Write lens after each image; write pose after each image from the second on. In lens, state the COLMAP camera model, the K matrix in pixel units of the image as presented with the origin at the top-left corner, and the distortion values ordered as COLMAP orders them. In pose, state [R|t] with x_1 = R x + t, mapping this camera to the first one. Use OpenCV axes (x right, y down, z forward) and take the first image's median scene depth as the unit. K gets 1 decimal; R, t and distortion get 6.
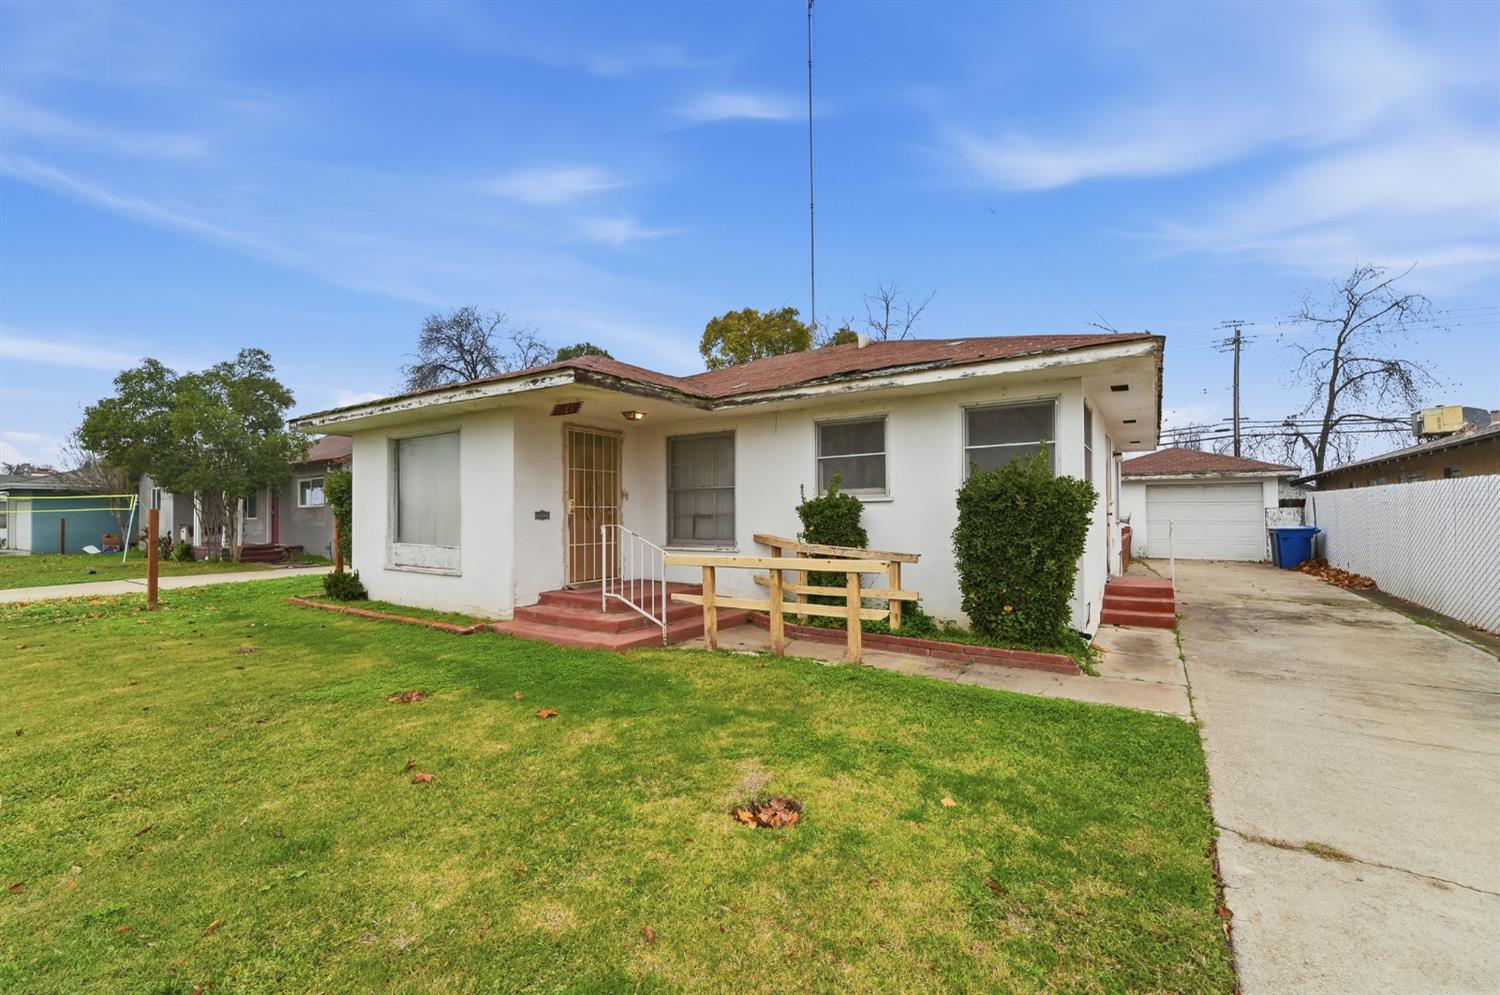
lens RADIAL K [[604.1, 0, 748.7], [0, 604.1, 503.7], [0, 0, 1]] dist [0.000848, 0.000023]
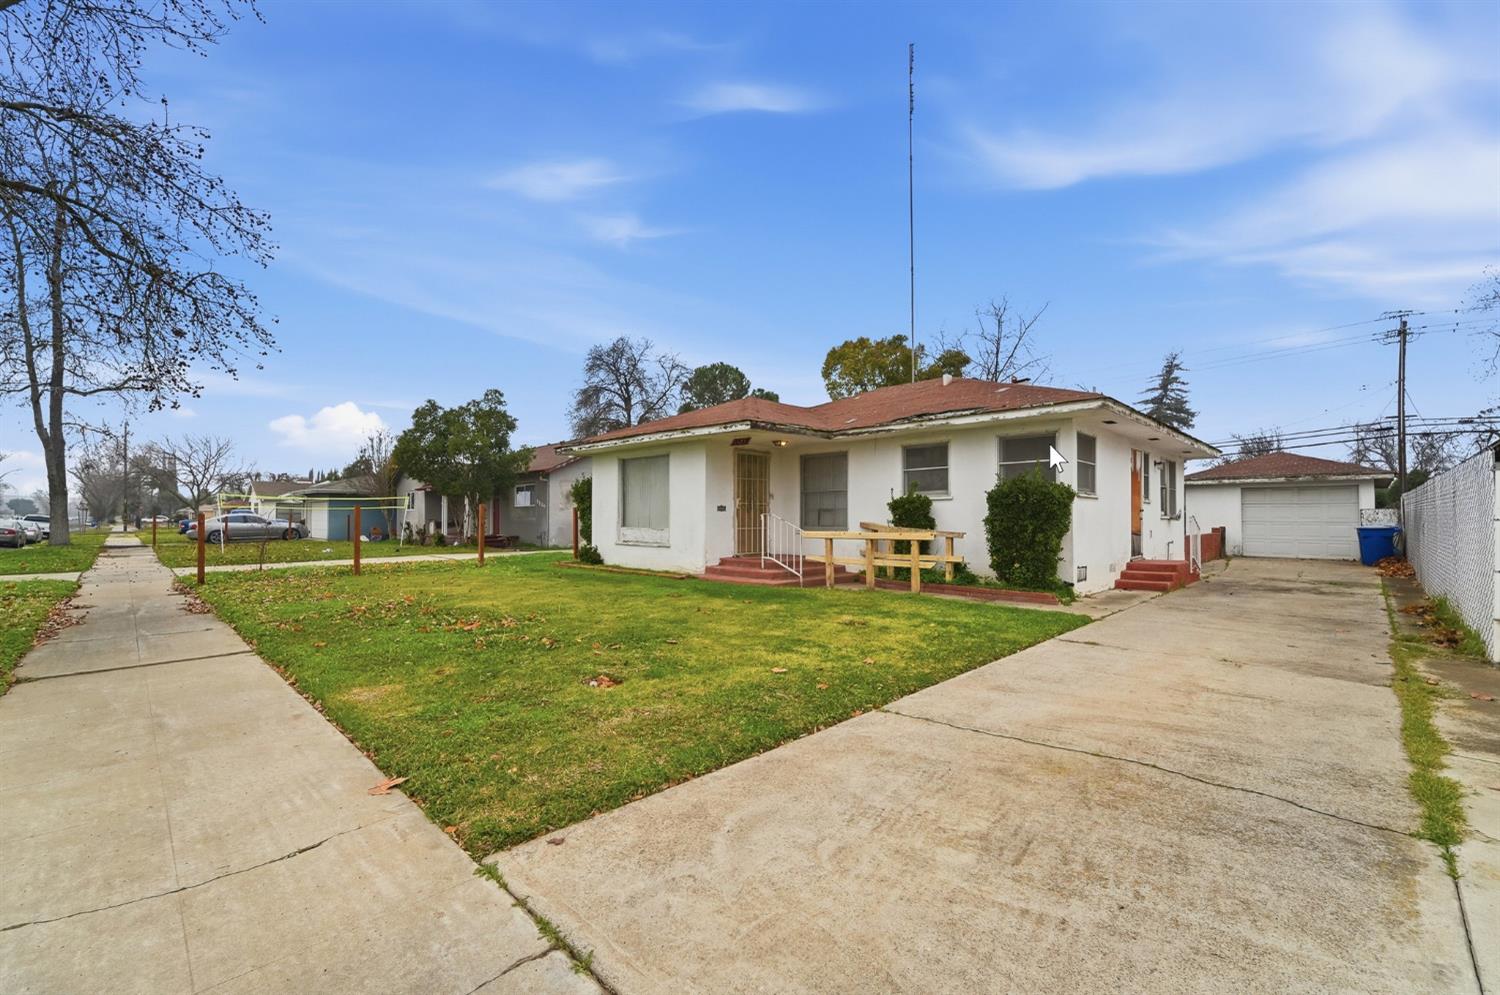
lens RADIAL K [[614.4, 0, 750.0], [0, 614.4, 497.5], [0, 0, 1]] dist [0.002875, 0.000152]
pose [[0.980764, 0.000511, -0.195196, 0.036536], [-0.003852, 0.999853, -0.016736, 0.016293], [0.195158, 0.017166, 0.980622, -0.505146]]
